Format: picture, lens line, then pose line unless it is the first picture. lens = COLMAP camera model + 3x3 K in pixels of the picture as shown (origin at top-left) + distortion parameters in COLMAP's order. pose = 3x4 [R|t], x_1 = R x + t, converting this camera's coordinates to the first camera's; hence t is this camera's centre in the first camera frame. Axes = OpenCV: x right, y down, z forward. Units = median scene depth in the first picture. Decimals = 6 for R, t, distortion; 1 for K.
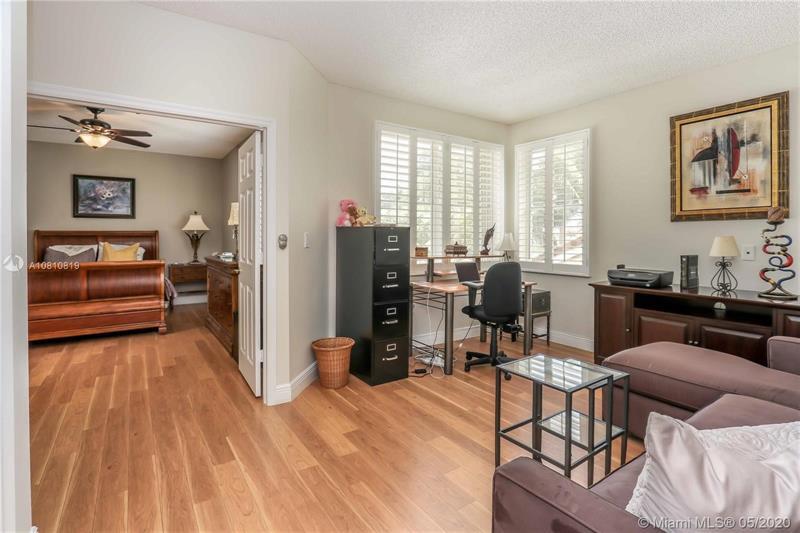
lens RADIAL K [[397.2, 0, 398.1], [0, 397.2, 236.1], [0, 0, 1]] dist [-0.000569, -0.000168]
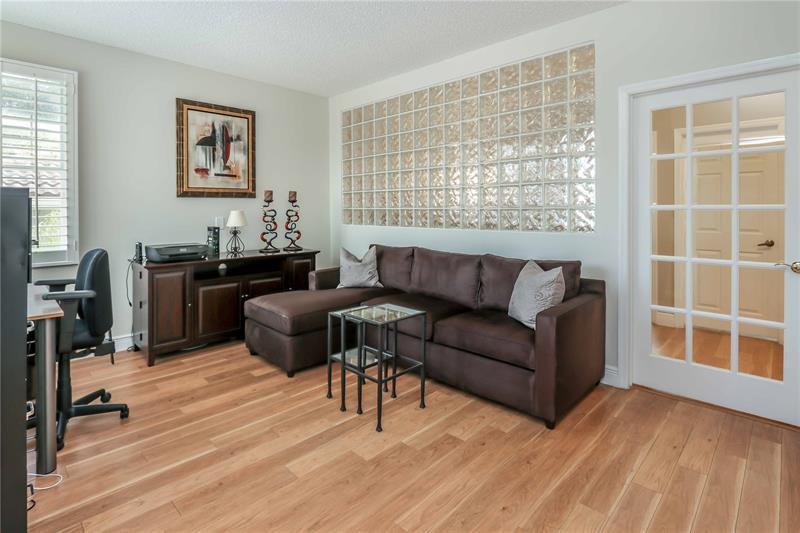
lens RADIAL K [[406.0, 0, 400.1], [0, 406.0, 209.2], [0, 0, 1]] dist [-0.001824, -0.000212]
pose [[-0.194596, -0.001359, 0.980883, -0.539046], [0.005111, 0.999984, 0.002399, -0.003808], [-0.980870, 0.005481, -0.194586, 0.696041]]
